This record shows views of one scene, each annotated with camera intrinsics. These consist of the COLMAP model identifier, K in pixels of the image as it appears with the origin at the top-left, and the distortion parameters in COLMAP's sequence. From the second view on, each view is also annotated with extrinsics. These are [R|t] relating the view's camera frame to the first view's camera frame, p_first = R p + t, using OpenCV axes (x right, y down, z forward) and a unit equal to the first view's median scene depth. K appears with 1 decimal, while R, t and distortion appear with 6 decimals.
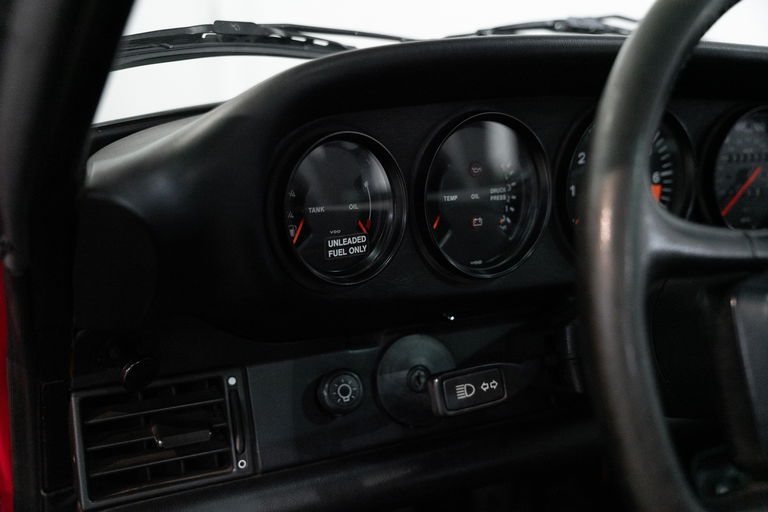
lens RADIAL K [[740.2, 0, 384.0], [0, 740.2, 256.0], [0, 0, 1]] dist [-0.003848, 0.010997]
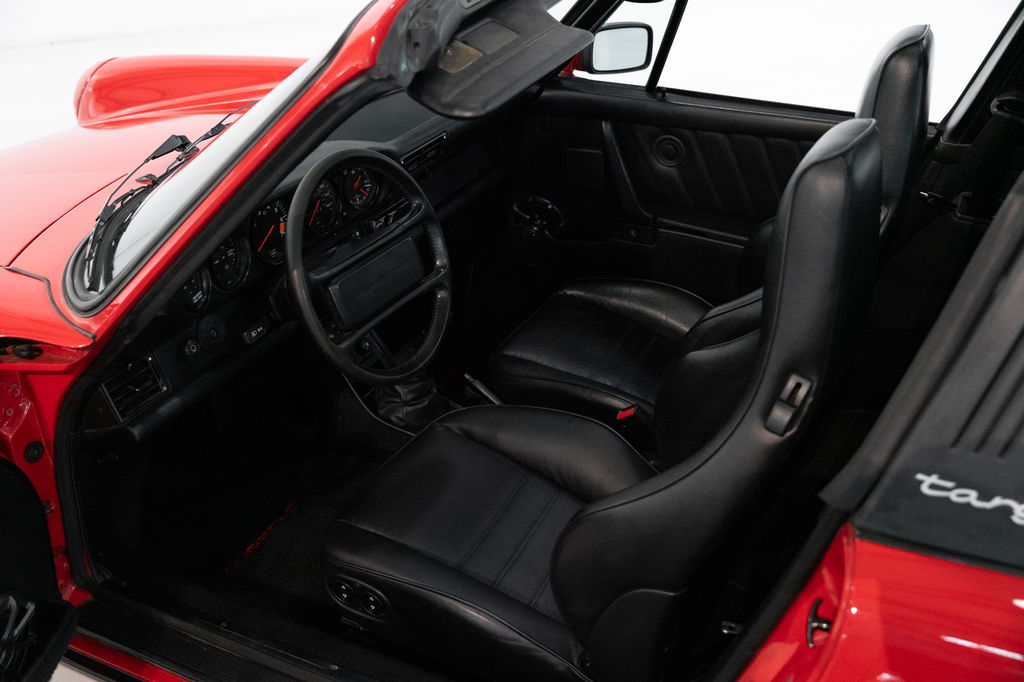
lens RADIAL K [[986.9, 0, 512.0], [0, 986.9, 341.0], [0, 0, 1]] dist [-0.003848, 0.010997]
pose [[0.773823, -0.317324, 0.548181, -1.054863], [0.157275, 0.934613, 0.319003, -0.740501], [-0.613565, -0.160637, 0.773133, -2.250496]]
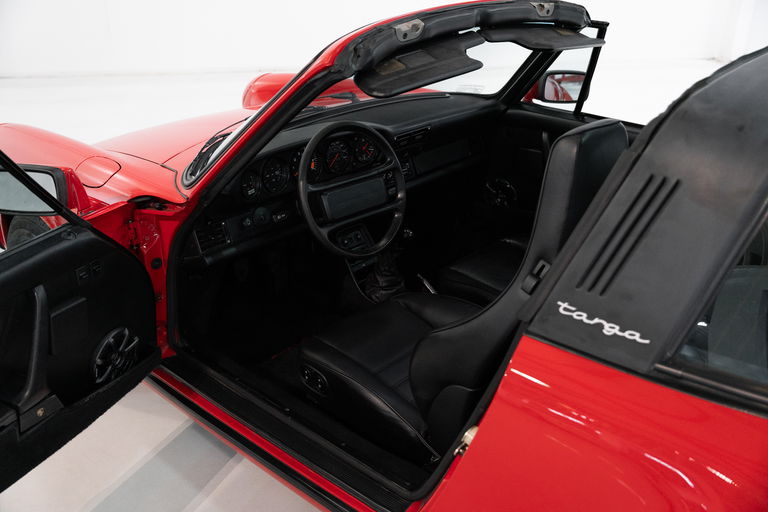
lens RADIAL K [[740.2, 0, 384.0], [0, 740.2, 256.0], [0, 0, 1]] dist [-0.003848, 0.010997]
pose [[0.923846, -0.156841, 0.349156, -0.897310], [0.084525, 0.973270, 0.213546, -0.505288], [-0.373315, -0.167771, 0.912408, -3.425824]]
